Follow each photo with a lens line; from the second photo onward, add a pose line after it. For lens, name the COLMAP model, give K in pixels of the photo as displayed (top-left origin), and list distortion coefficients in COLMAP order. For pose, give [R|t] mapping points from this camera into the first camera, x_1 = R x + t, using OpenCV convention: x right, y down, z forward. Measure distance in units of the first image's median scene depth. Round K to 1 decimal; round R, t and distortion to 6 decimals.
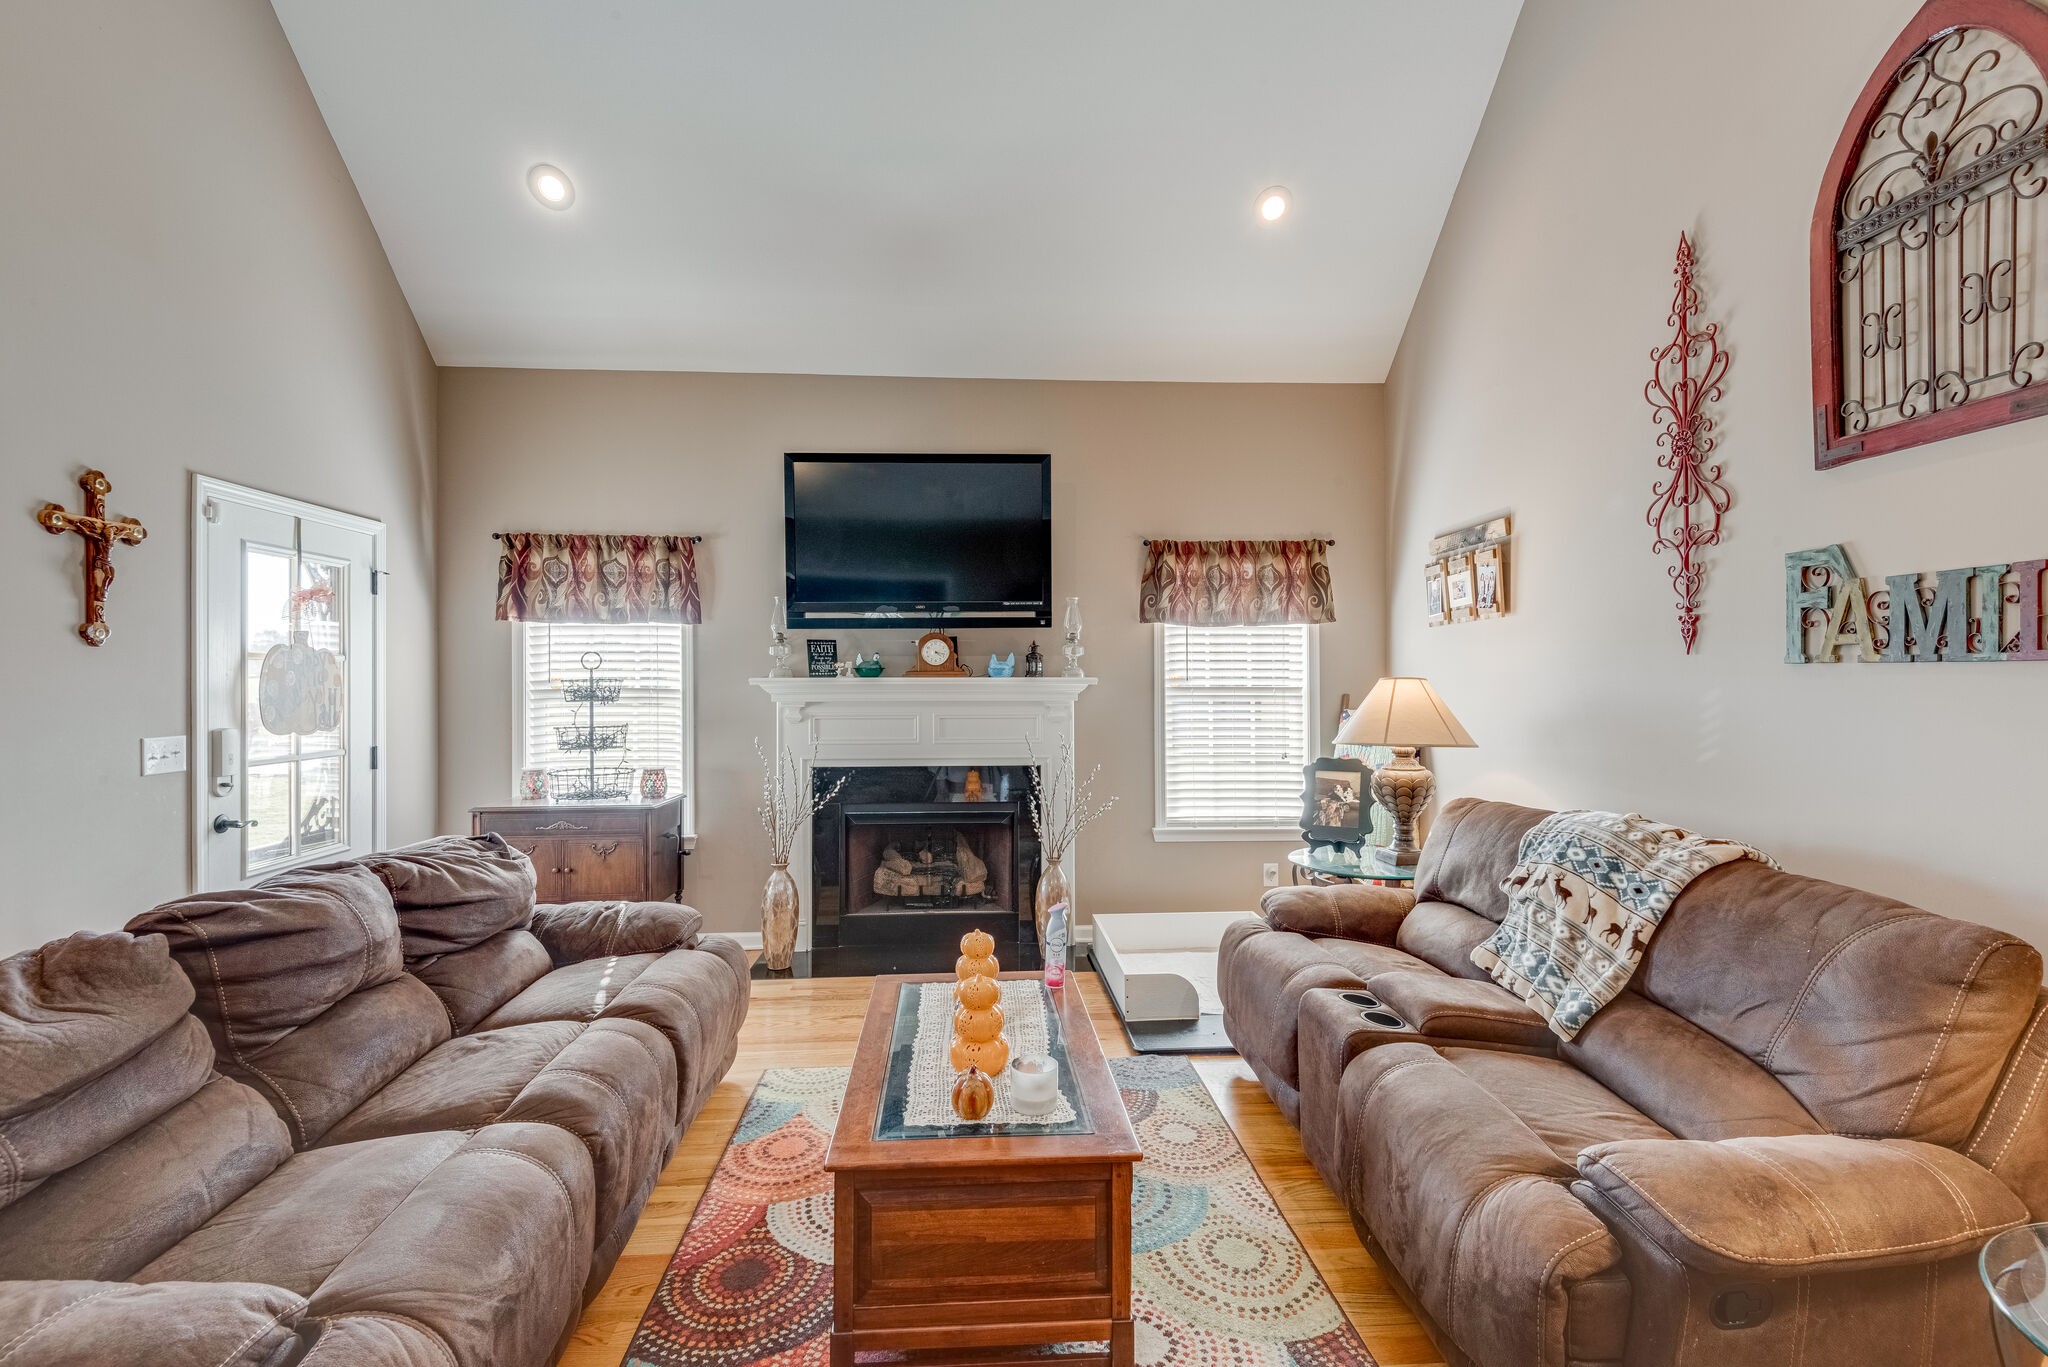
lens RADIAL K [[952.2, 0, 1024.9], [0, 952.2, 683.4], [0, 0, 1]] dist [0.017708, -0.008440]
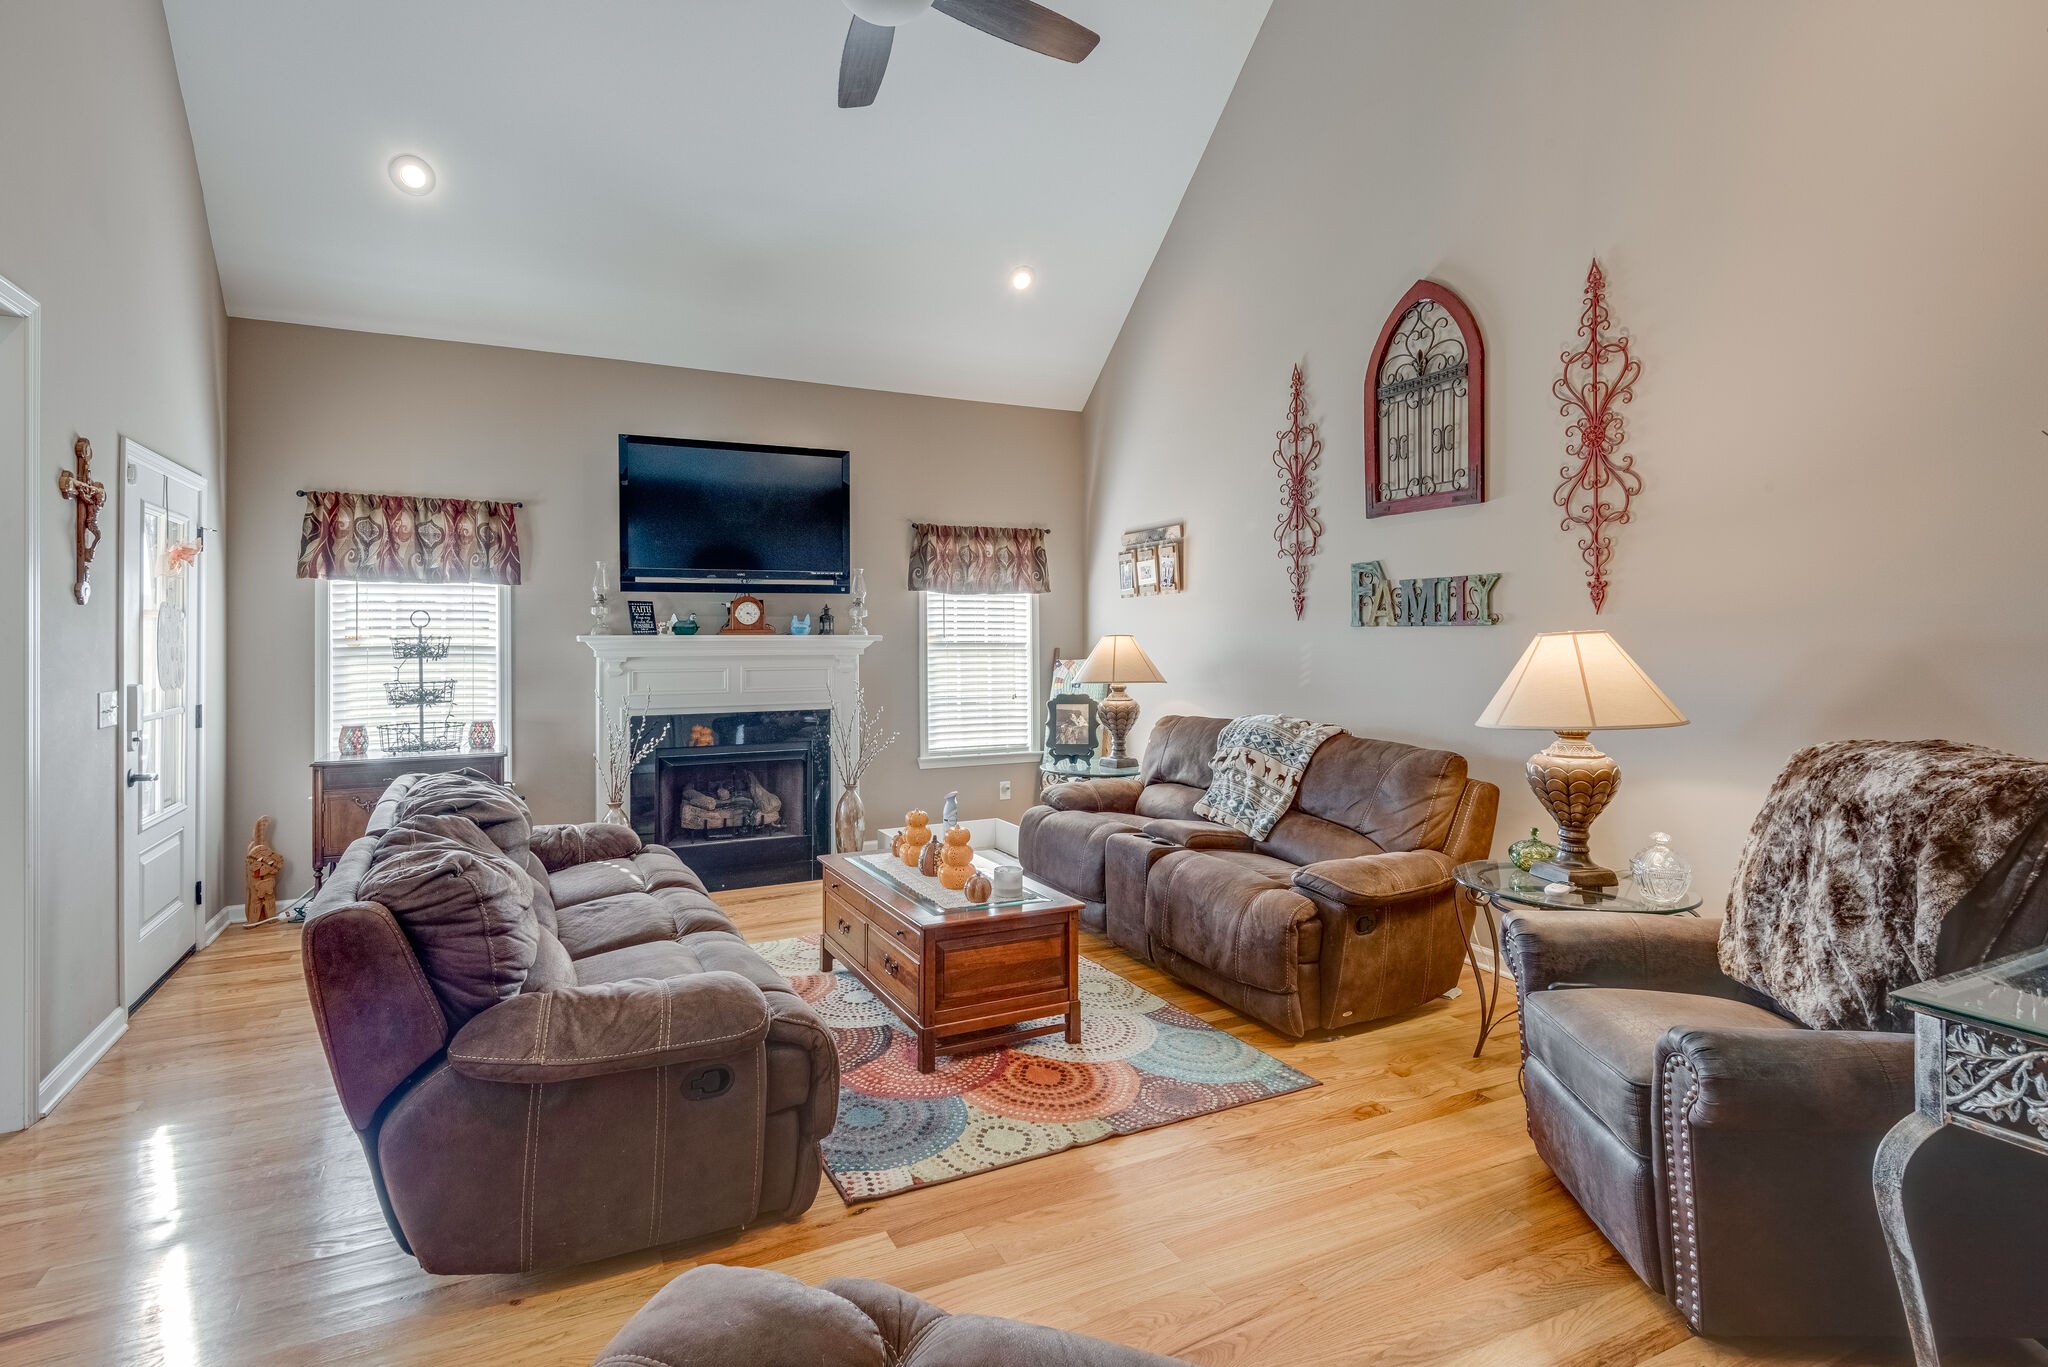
lens RADIAL K [[1034.6, 0, 983.4], [0, 1034.6, 635.7], [0, 0, 1]] dist [0.053087, -0.006982]
pose [[0.923367, -0.000709, 0.383917, -0.370682], [0.003375, 0.999975, -0.006270, 0.003910], [-0.383902, 0.007085, 0.923346, -0.330624]]
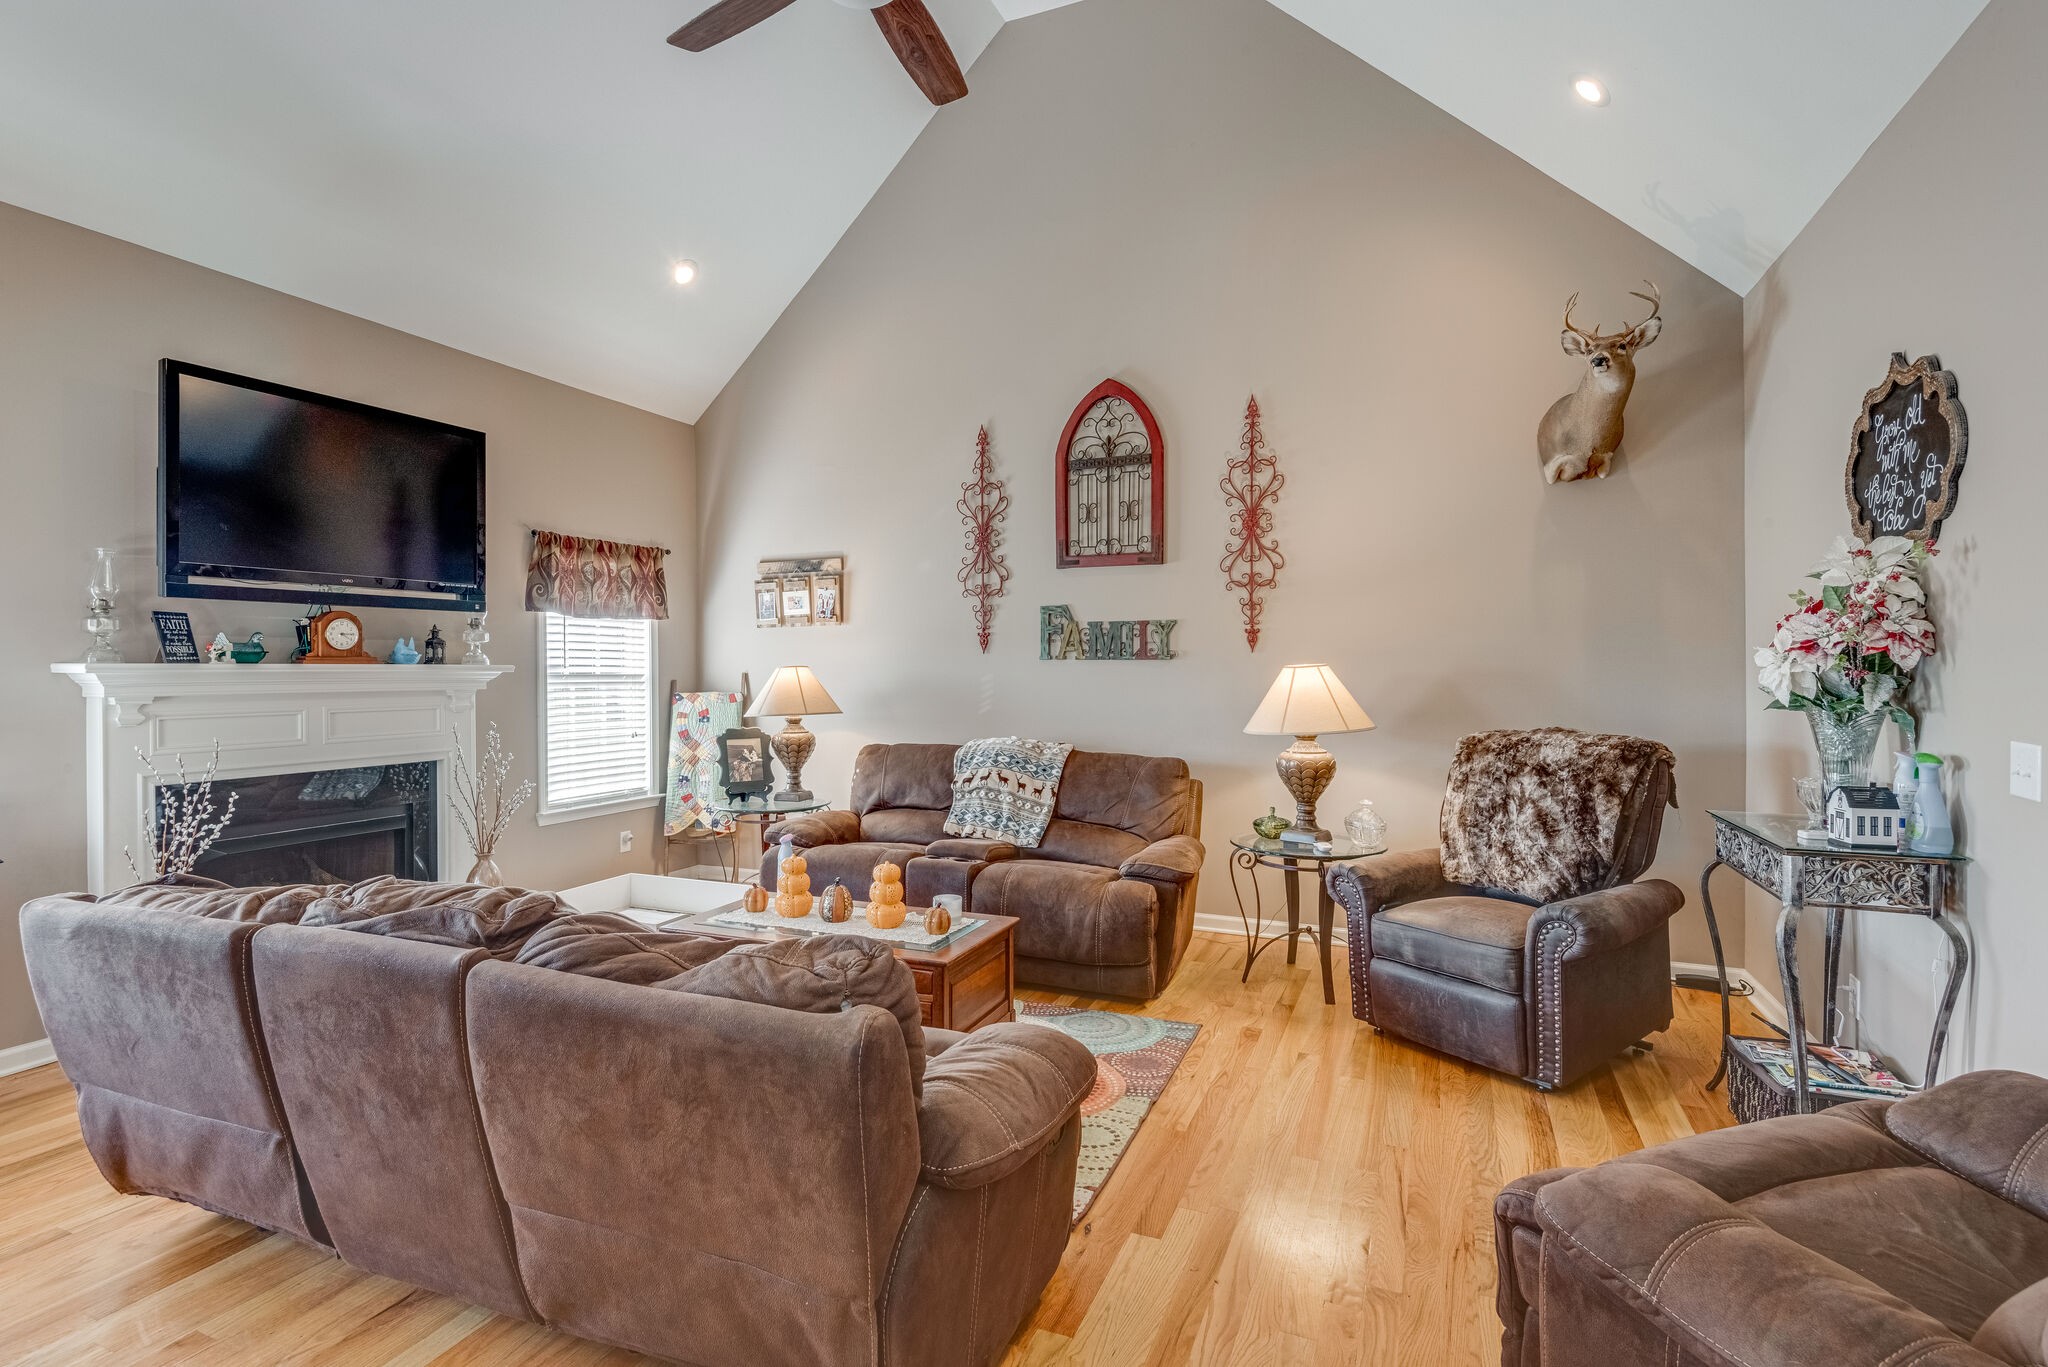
lens RADIAL K [[1034.6, 0, 1026.1], [0, 1034.6, 676.7], [0, 0, 1]] dist [0.053087, -0.006982]
pose [[0.424306, -0.006623, 0.905495, -0.812644], [0.004022, 0.999977, 0.005430, 0.002627], [-0.905510, 0.001338, 0.424323, 0.057983]]
